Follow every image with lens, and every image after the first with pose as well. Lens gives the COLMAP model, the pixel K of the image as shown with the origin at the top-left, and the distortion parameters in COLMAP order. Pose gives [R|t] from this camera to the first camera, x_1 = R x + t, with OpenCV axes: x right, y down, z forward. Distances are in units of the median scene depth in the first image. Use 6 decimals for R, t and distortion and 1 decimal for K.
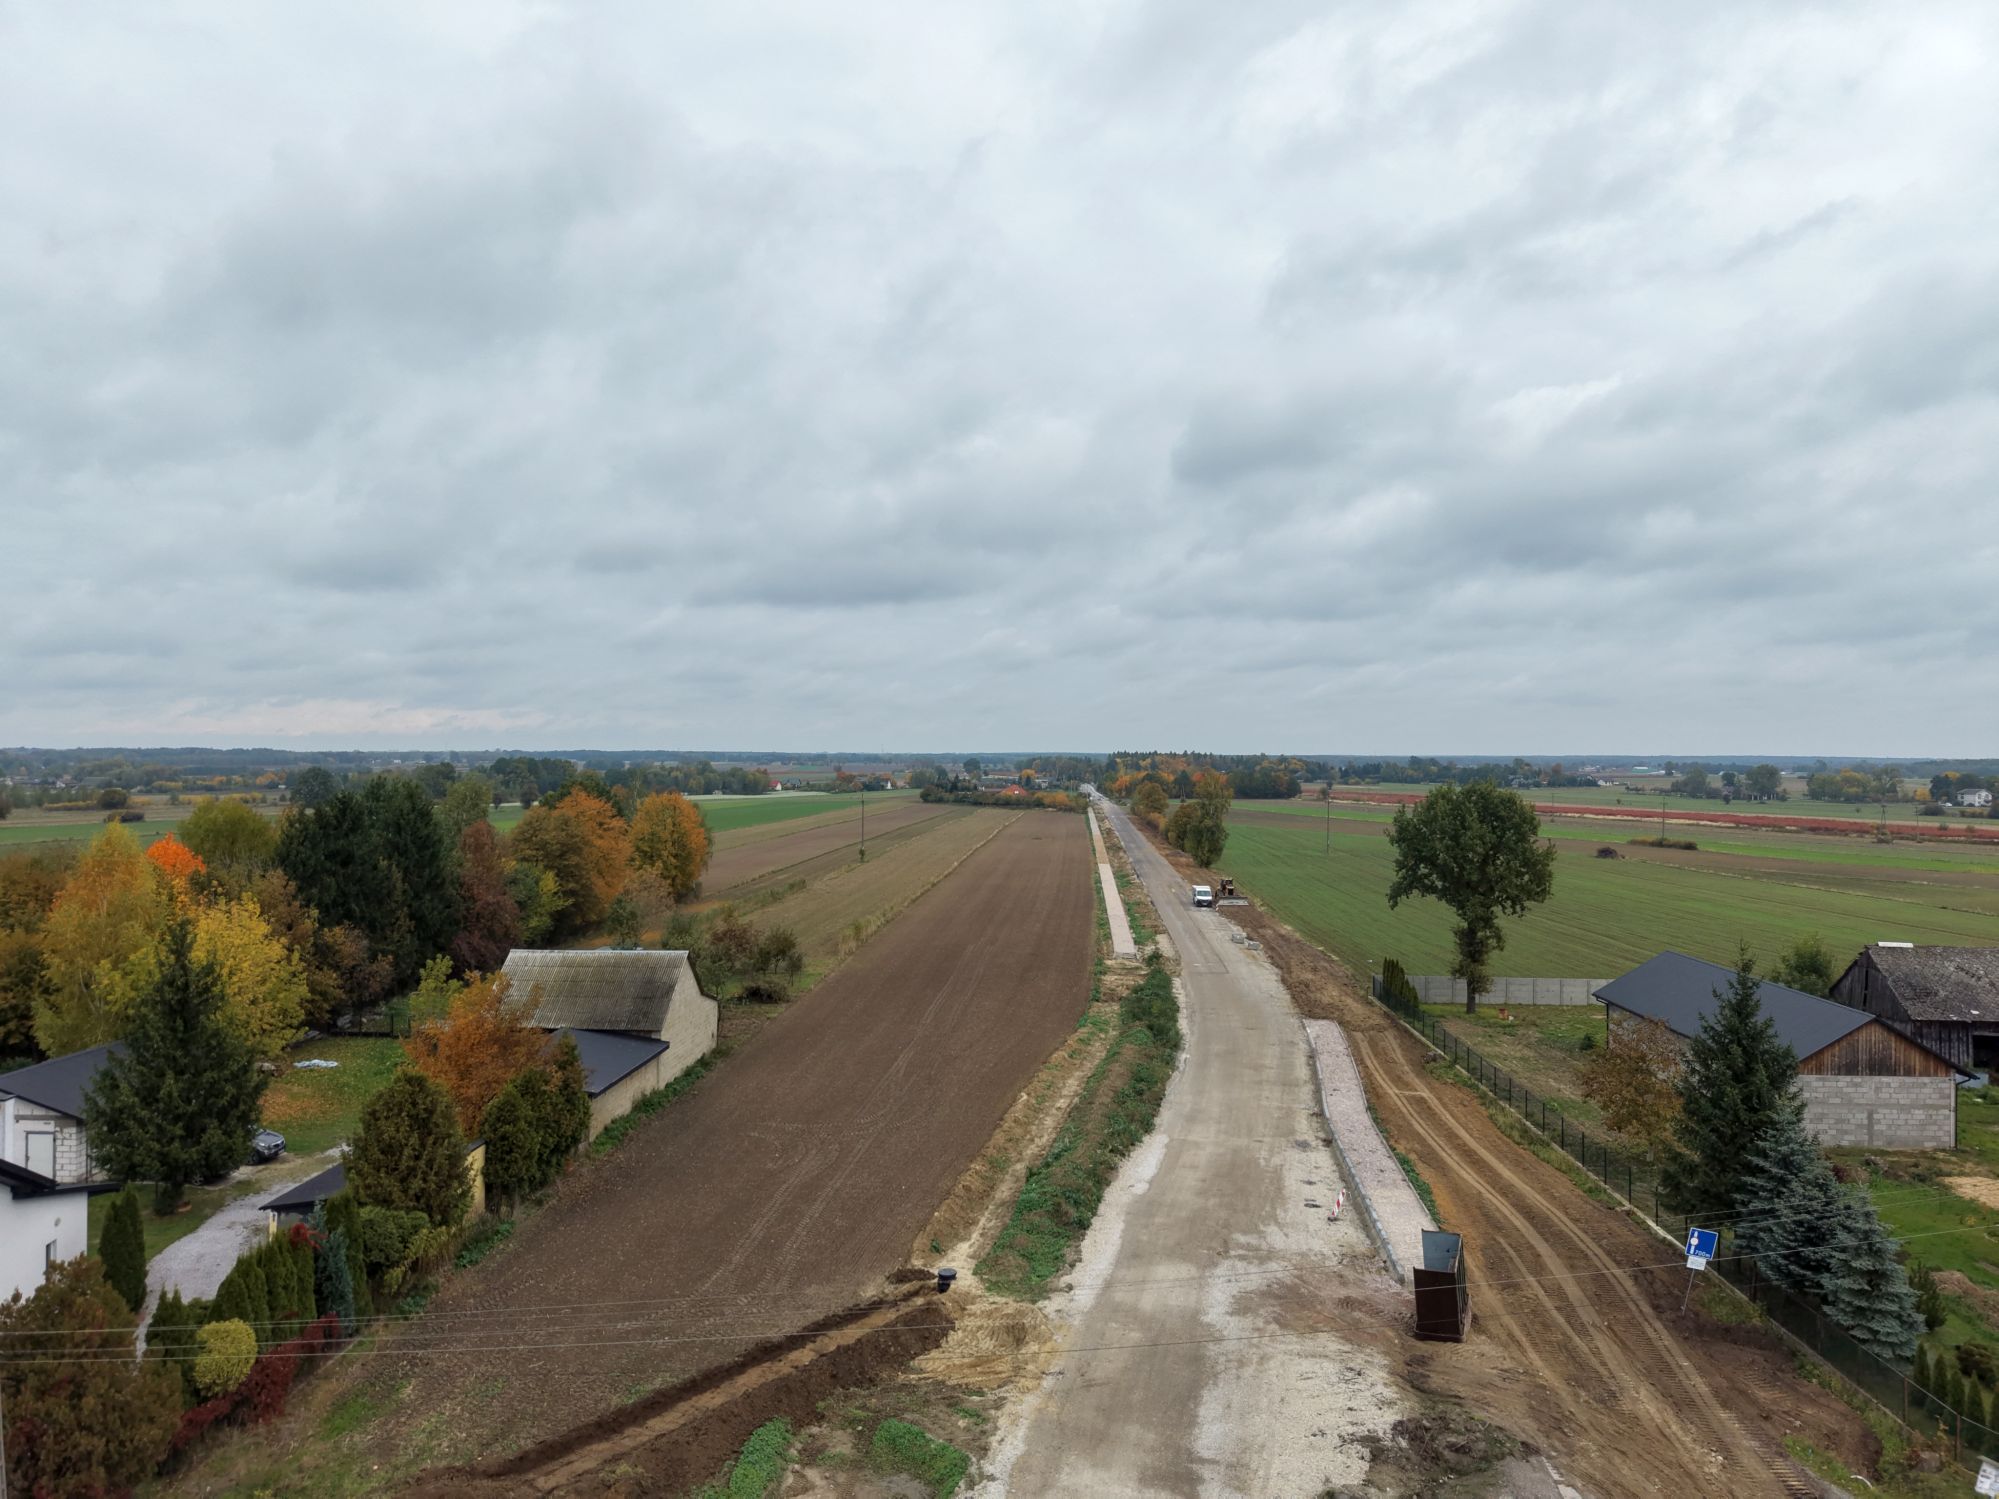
lens RADIAL K [[1384.8, 0, 999.0], [0, 1384.8, 751.3], [0, 0, 1]] dist [0.005163, -0.019333]
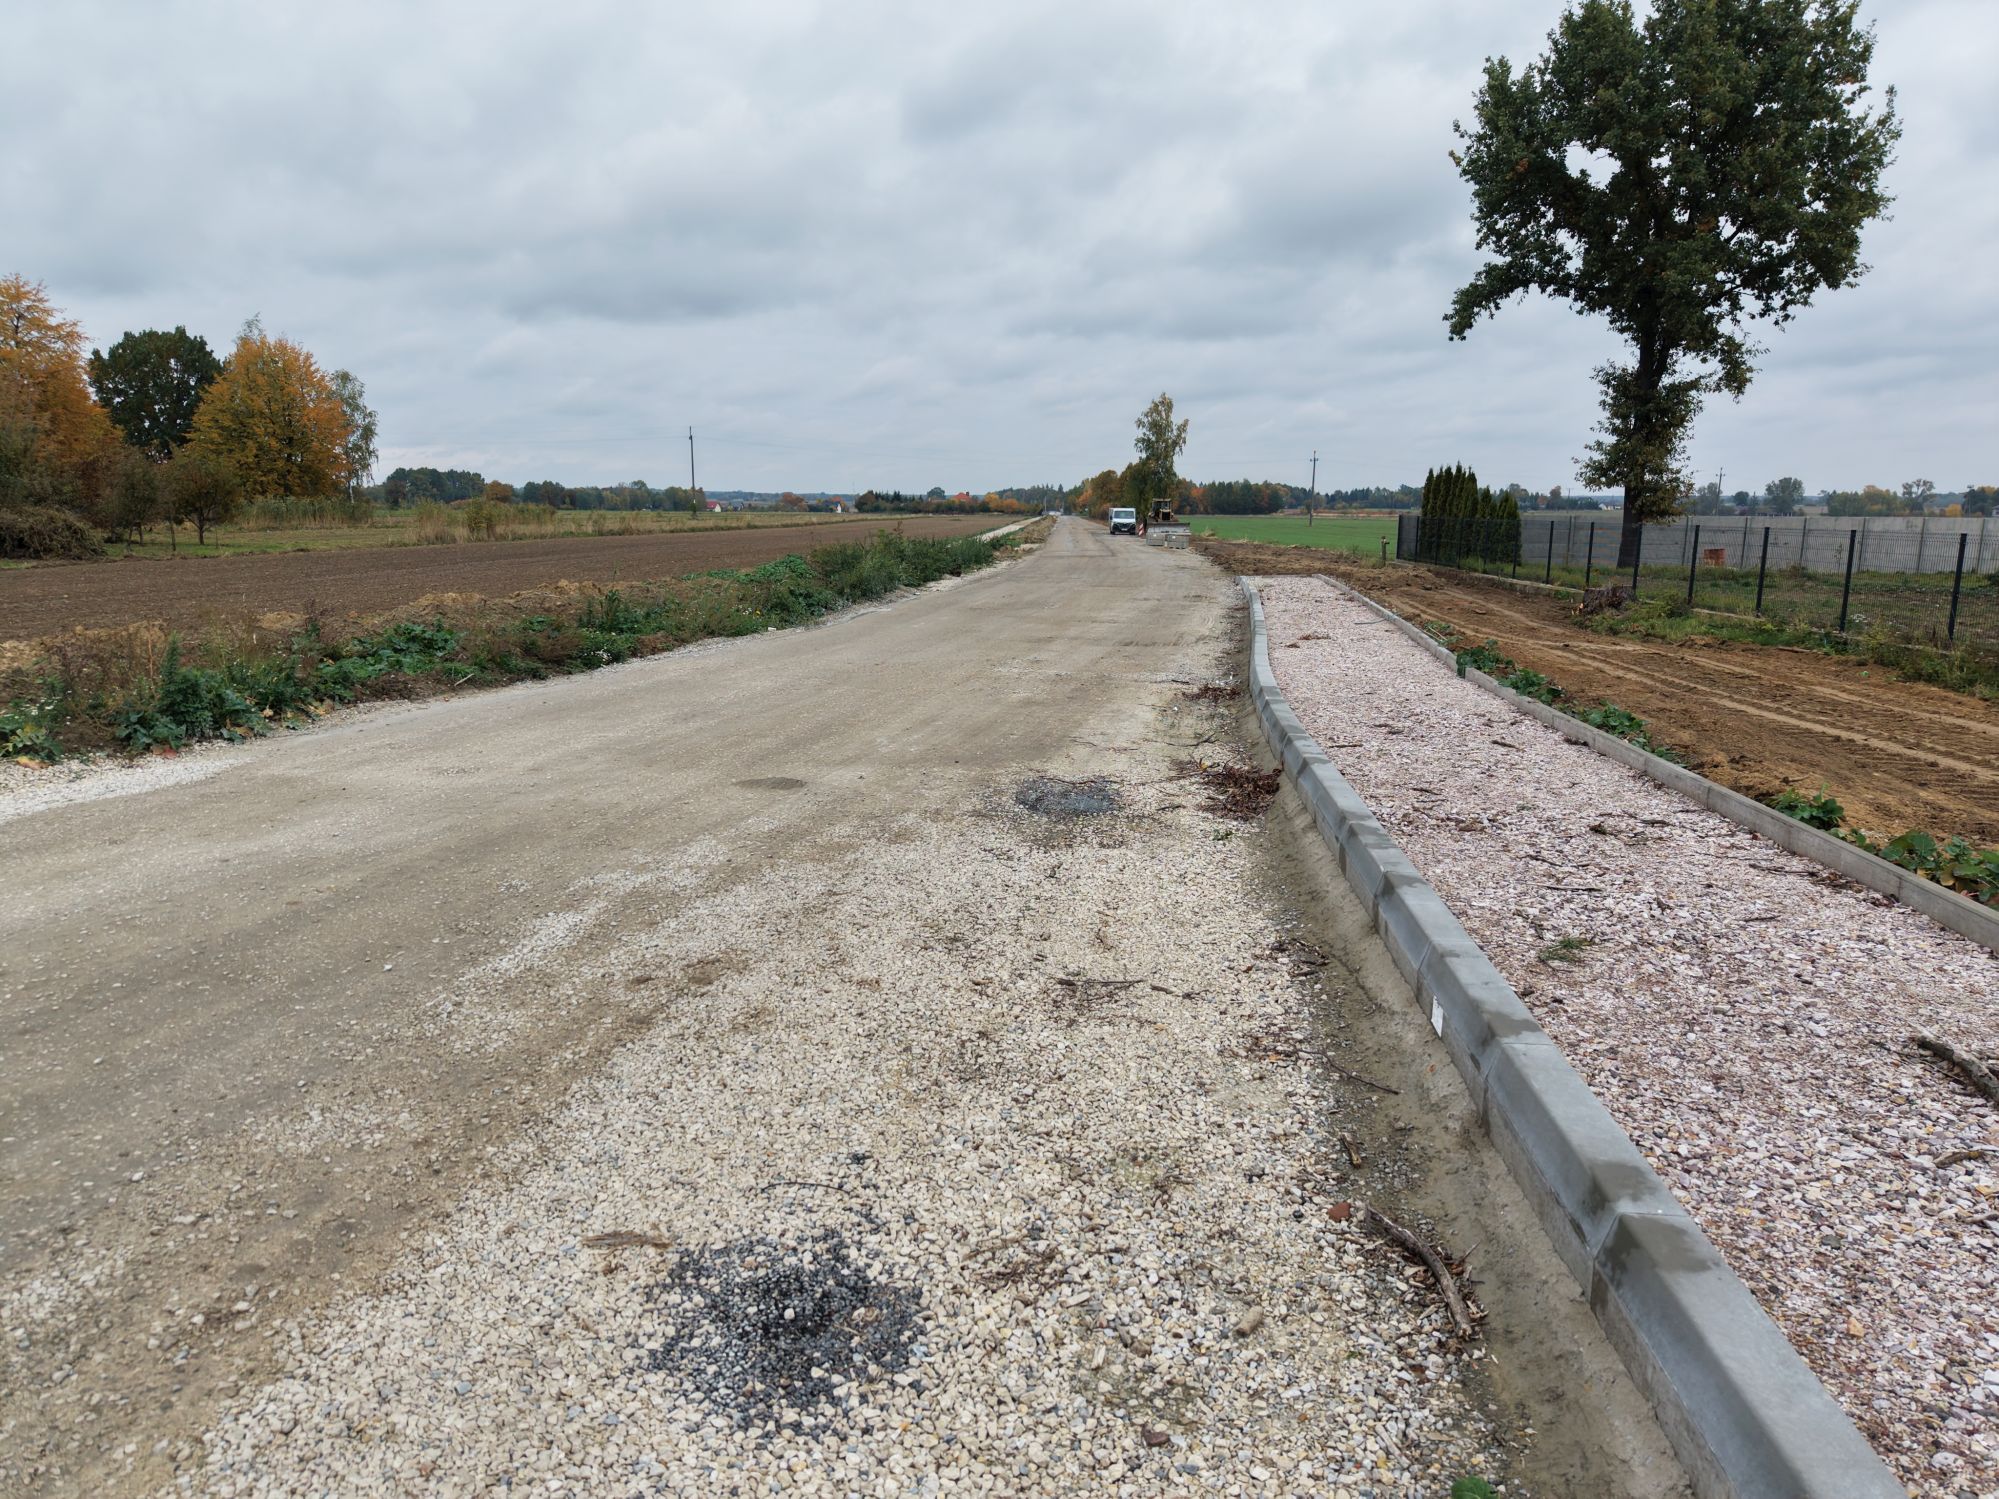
lens RADIAL K [[1384.8, 0, 1000.1], [0, 1384.8, 754.8], [0, 0, 1]] dist [0.005163, -0.019333]
pose [[0.999883, 0.002645, 0.015094, 0.143625], [-0.005380, 0.982883, 0.184150, 0.173030], [-0.014348, -0.184210, 0.982782, 0.589728]]
